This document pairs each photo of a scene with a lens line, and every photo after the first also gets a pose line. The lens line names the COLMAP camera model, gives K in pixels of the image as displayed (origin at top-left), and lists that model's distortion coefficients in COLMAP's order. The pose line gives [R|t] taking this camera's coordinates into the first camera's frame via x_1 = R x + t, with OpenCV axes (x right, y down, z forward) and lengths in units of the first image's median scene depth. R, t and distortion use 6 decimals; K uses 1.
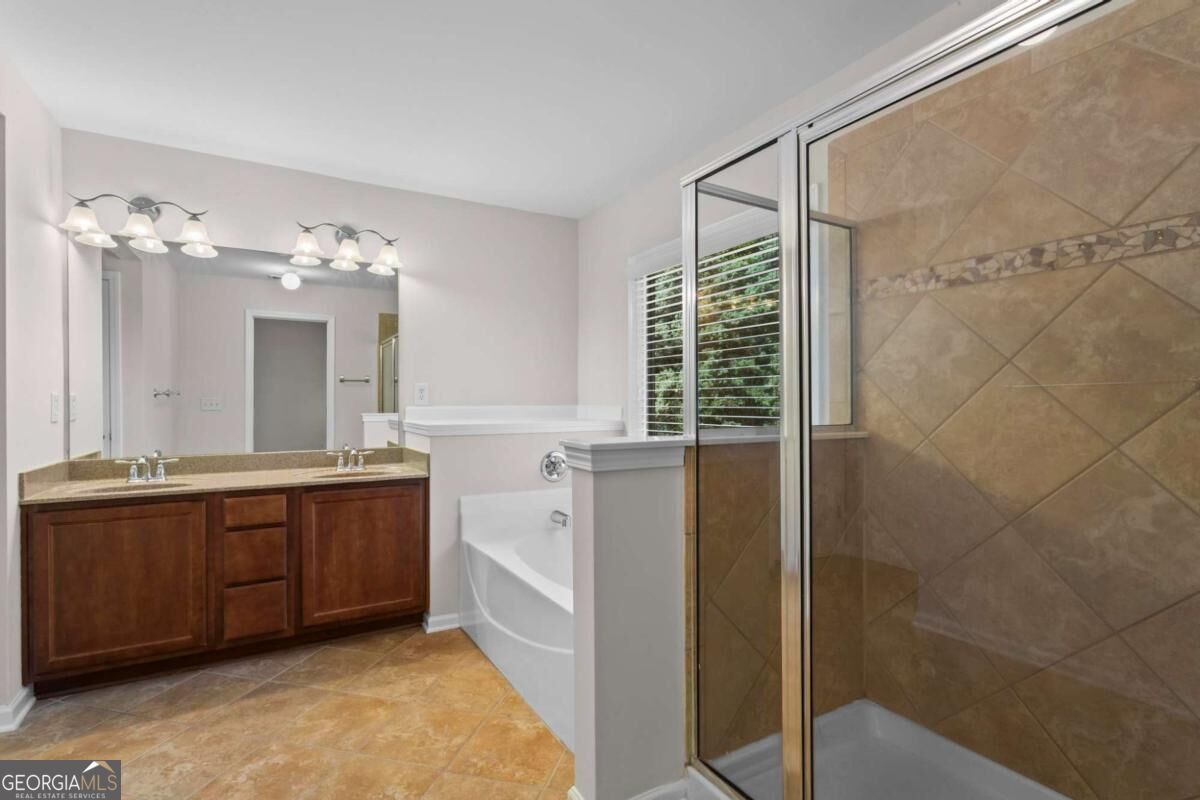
lens RADIAL K [[570.1, 0, 589.6], [0, 570.1, 403.0], [0, 0, 1]] dist [-0.000148, 0.000459]
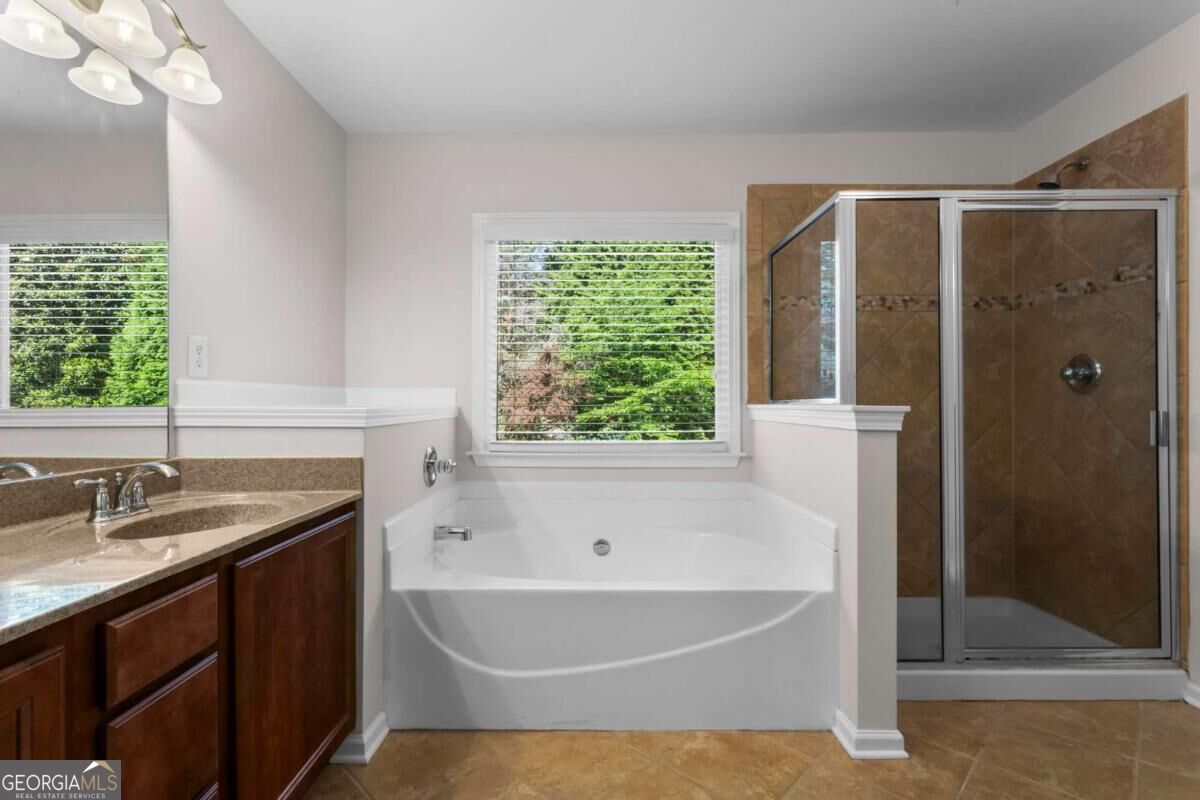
lens RADIAL K [[570.1, 0, 594.8], [0, 570.1, 400.6], [0, 0, 1]] dist [-0.000148, 0.000459]
pose [[0.498125, 0.004864, 0.867091, -1.220761], [0.001429, 0.999978, -0.006430, 0.062890], [-0.867104, 0.004442, 0.498108, 0.904915]]
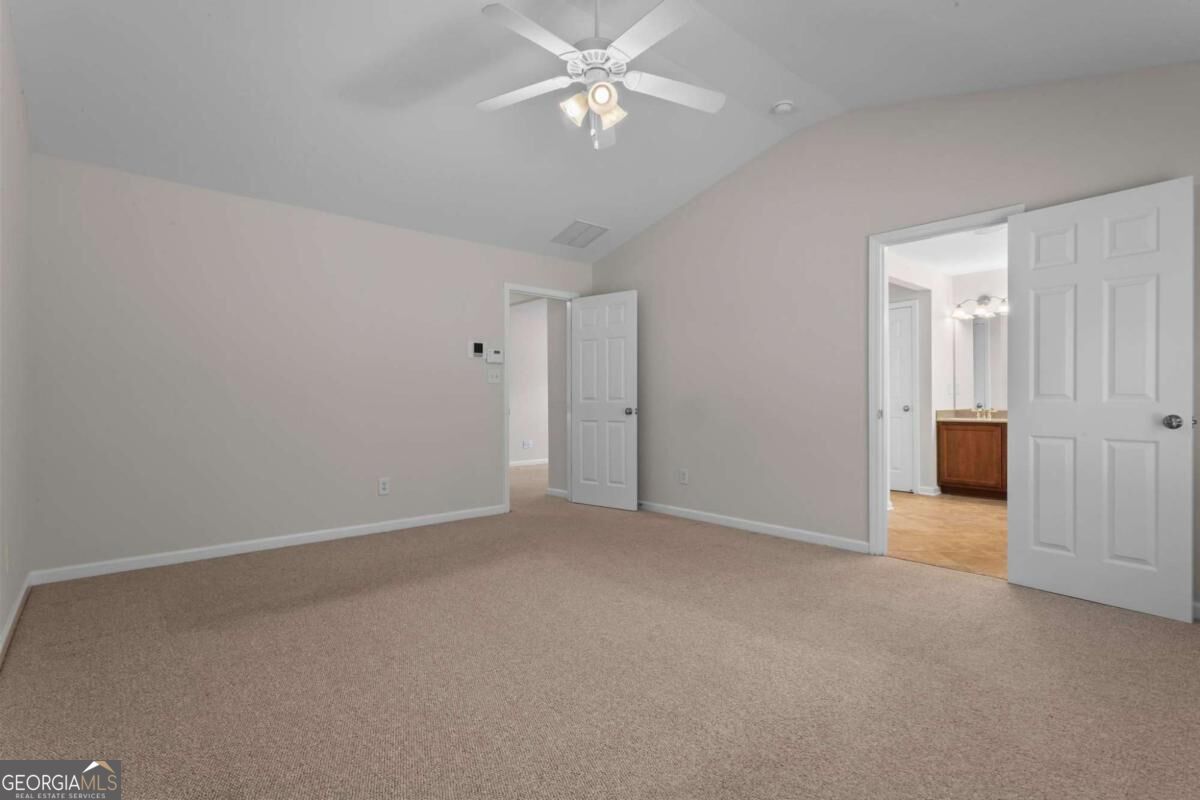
lens RADIAL K [[570.1, 0, 594.7], [0, 570.1, 396.9], [0, 0, 1]] dist [-0.000148, 0.000459]
pose [[0.201694, 0.004088, -0.979440, 0.195441], [-0.004097, 0.999986, 0.003330, 0.007376], [0.979440, 0.003341, 0.201707, -0.168543]]
